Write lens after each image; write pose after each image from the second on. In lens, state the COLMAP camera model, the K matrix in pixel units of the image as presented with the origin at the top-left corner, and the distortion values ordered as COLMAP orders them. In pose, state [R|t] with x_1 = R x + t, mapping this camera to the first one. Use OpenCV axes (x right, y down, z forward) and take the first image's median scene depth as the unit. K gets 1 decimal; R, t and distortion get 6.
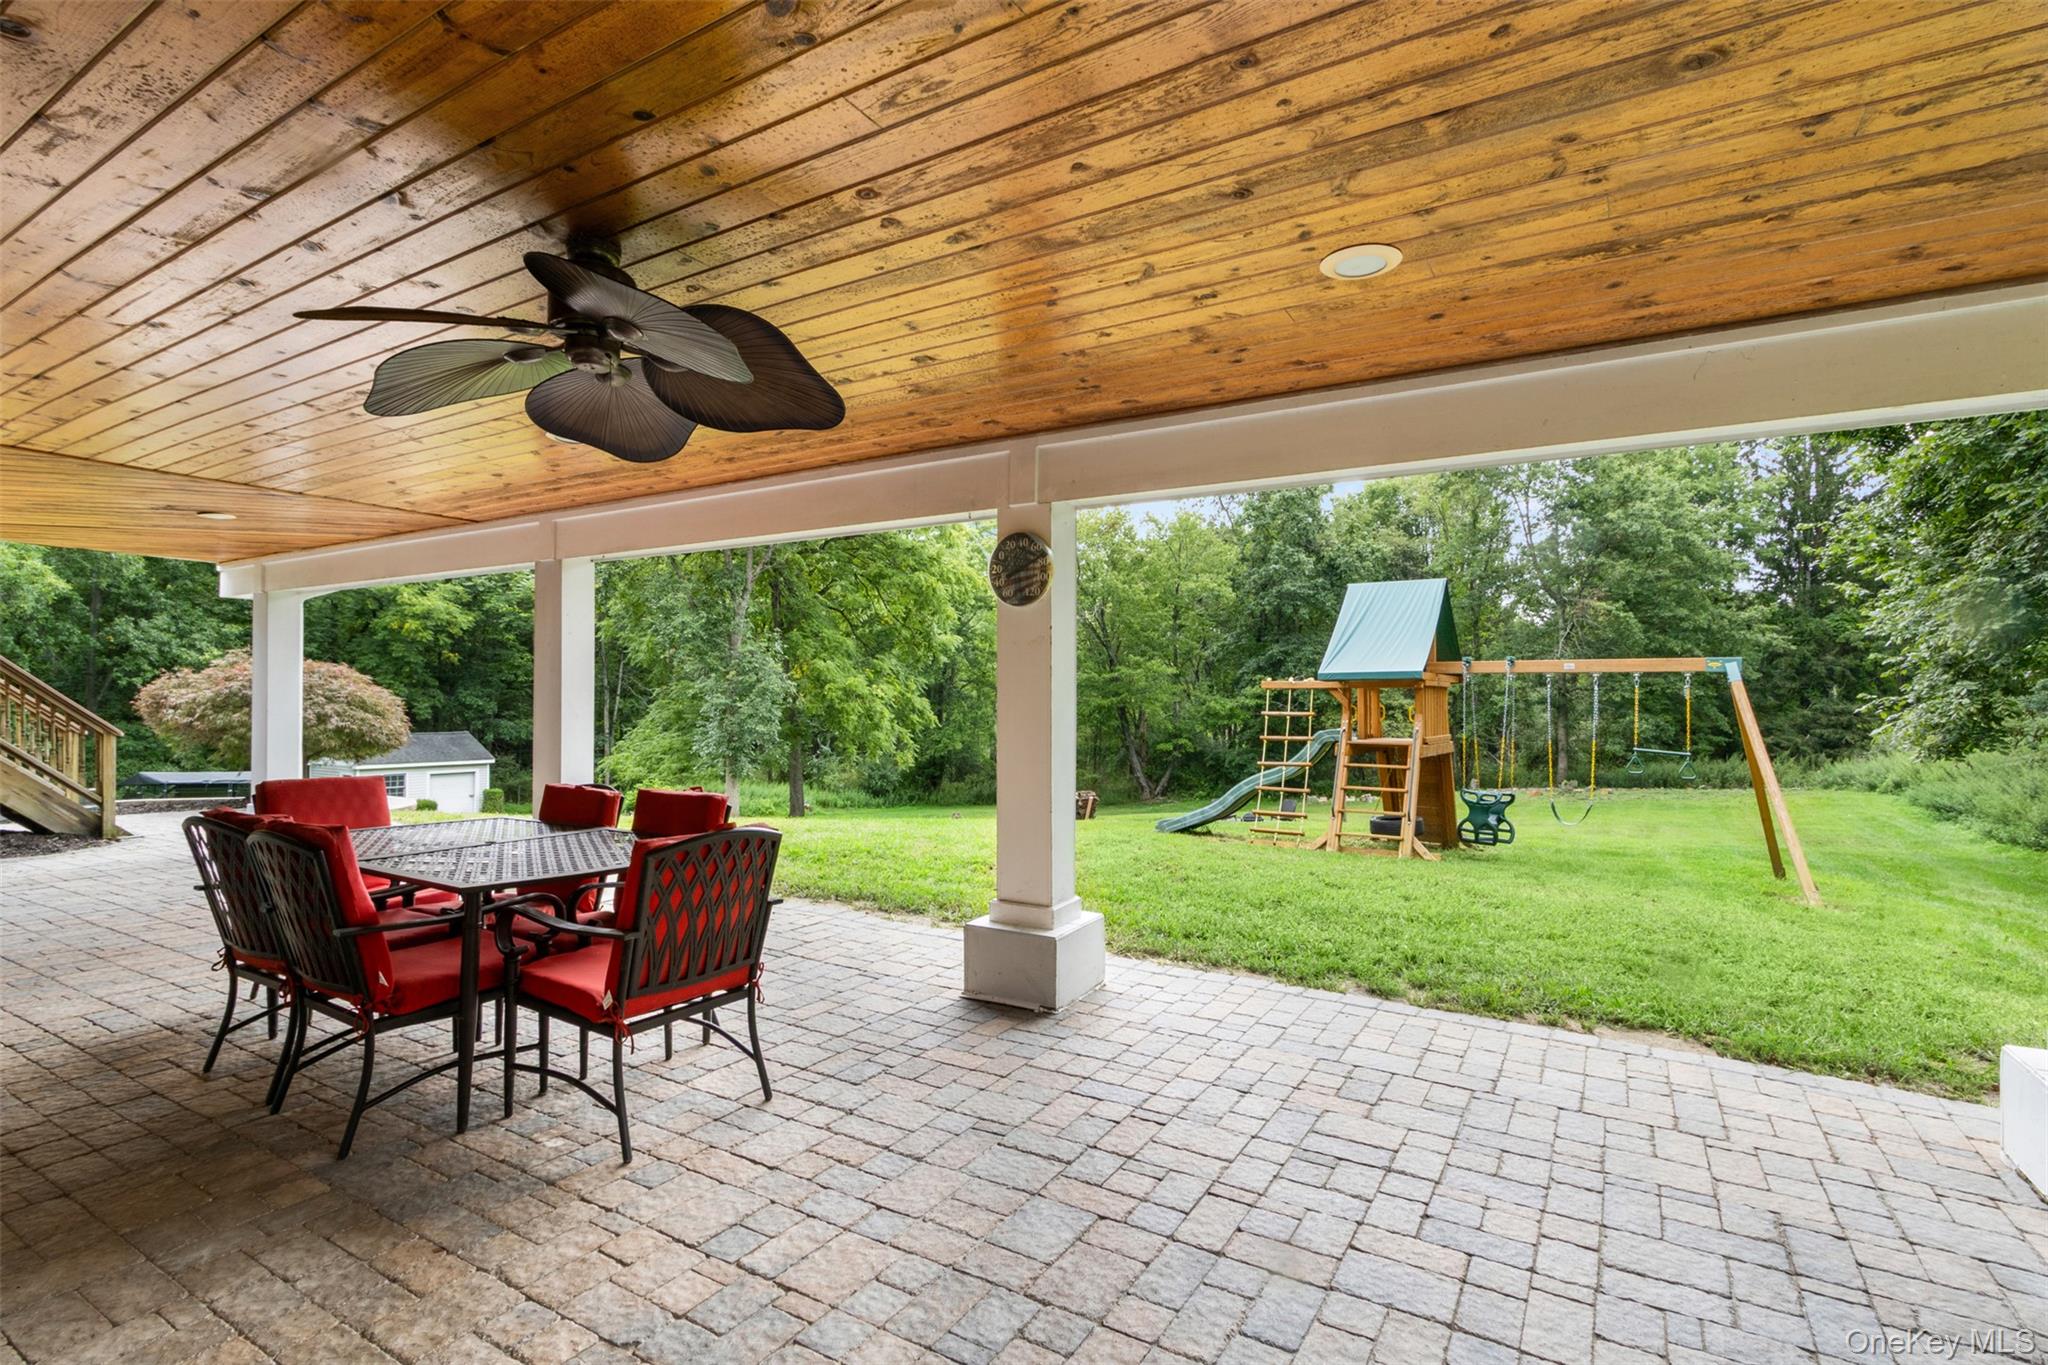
lens RADIAL K [[954.6, 0, 1034.6], [0, 954.6, 734.0], [0, 0, 1]] dist [0.000453, -0.000016]
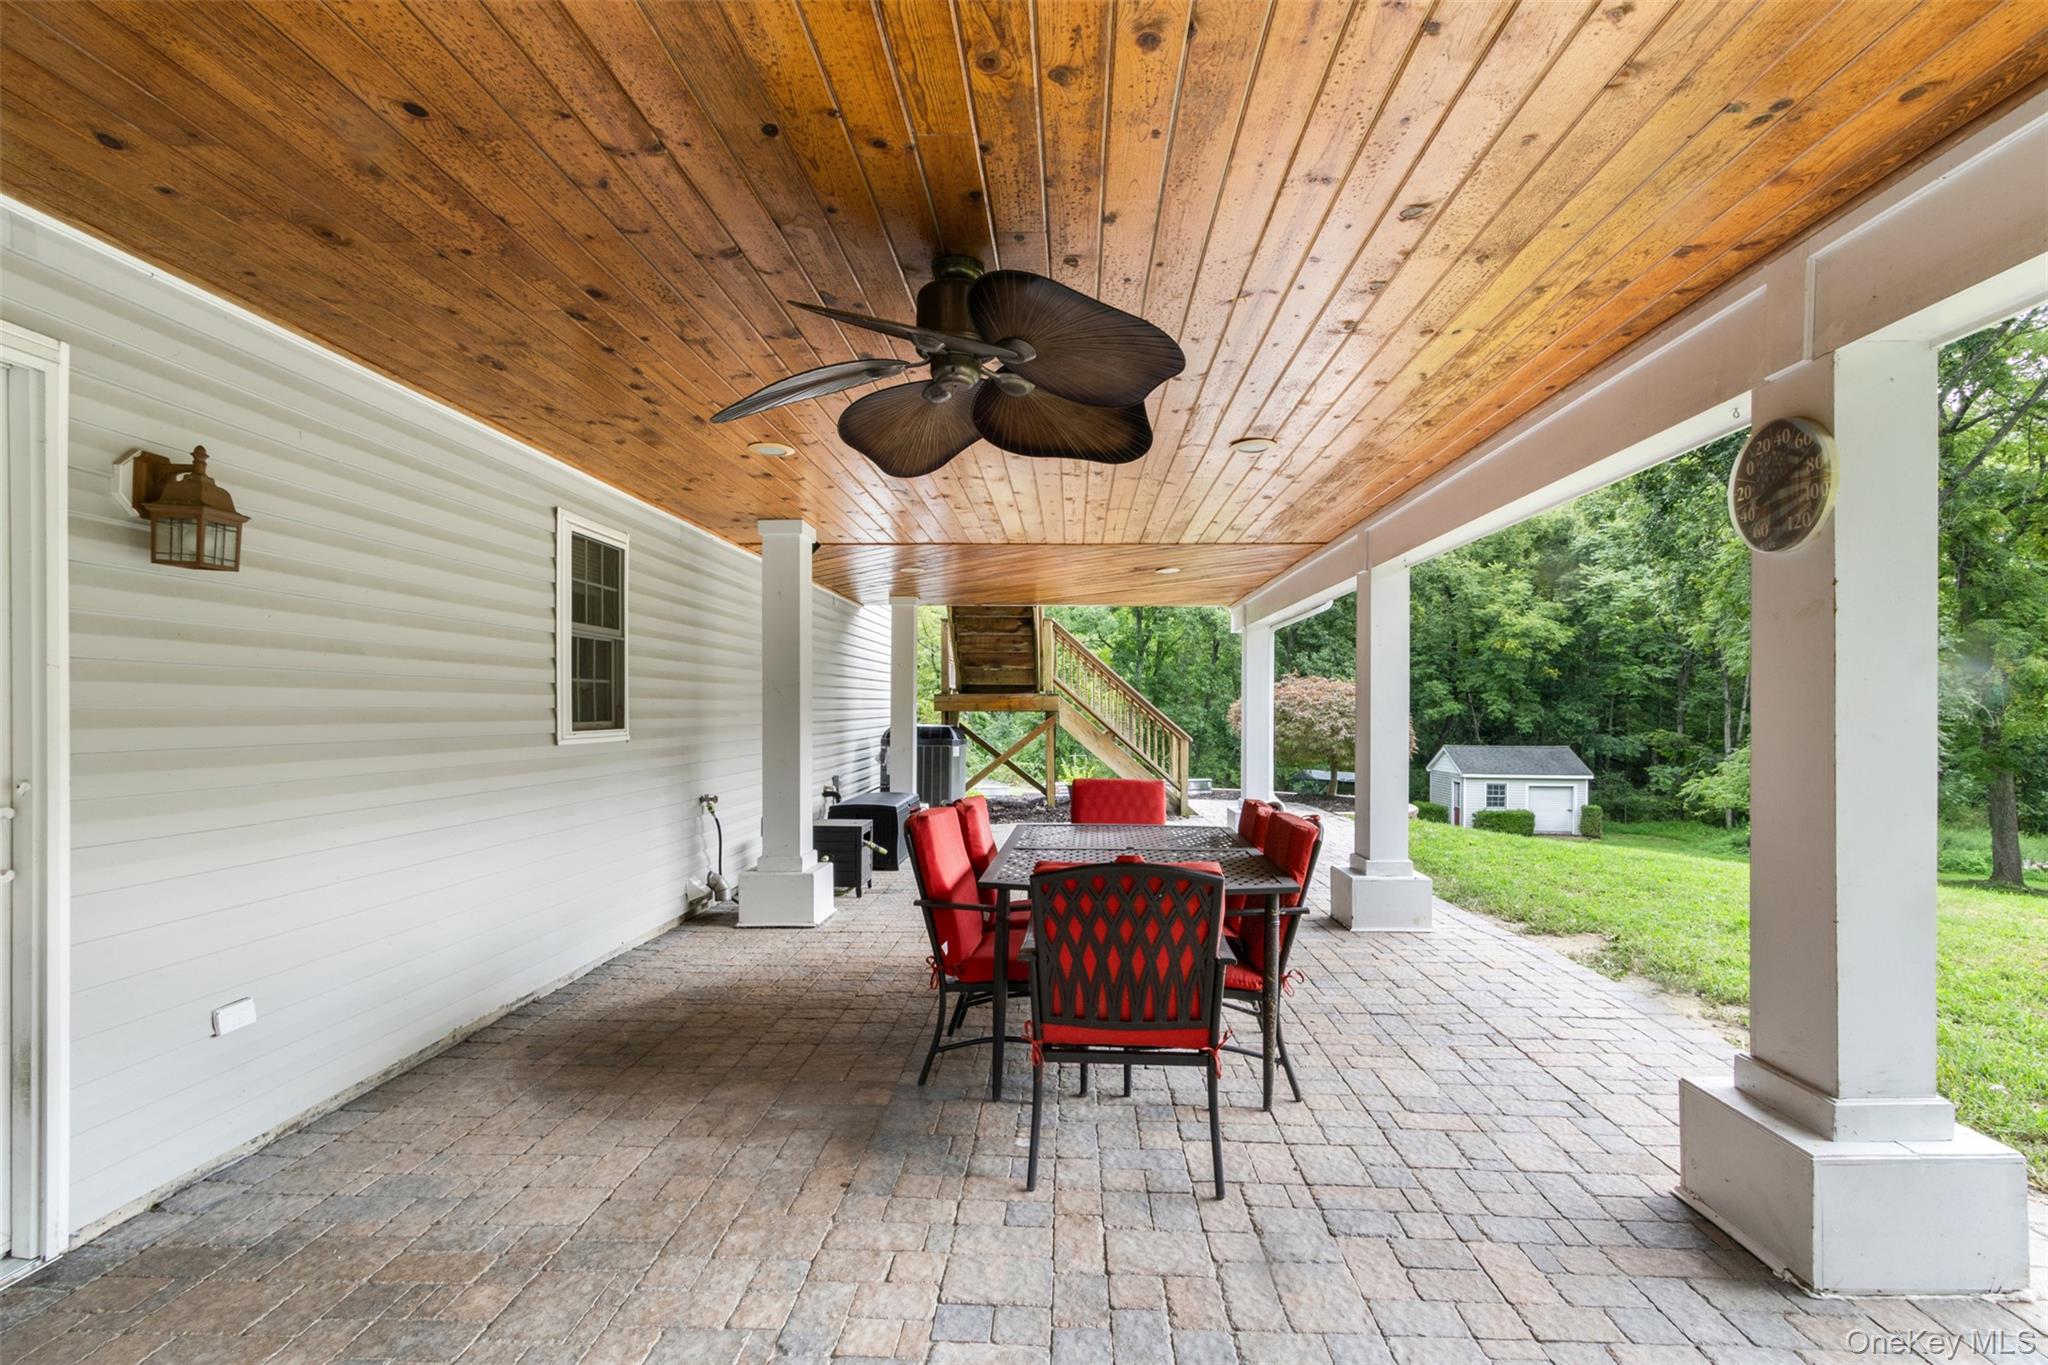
lens RADIAL K [[954.6, 0, 1034.6], [0, 954.6, 734.0], [0, 0, 1]] dist [0.000453, -0.000016]
pose [[0.480654, 0.019399, -0.876696, 0.266321], [-0.033140, 0.999443, 0.003946, -0.012027], [0.876284, 0.027157, 0.481029, 0.333508]]
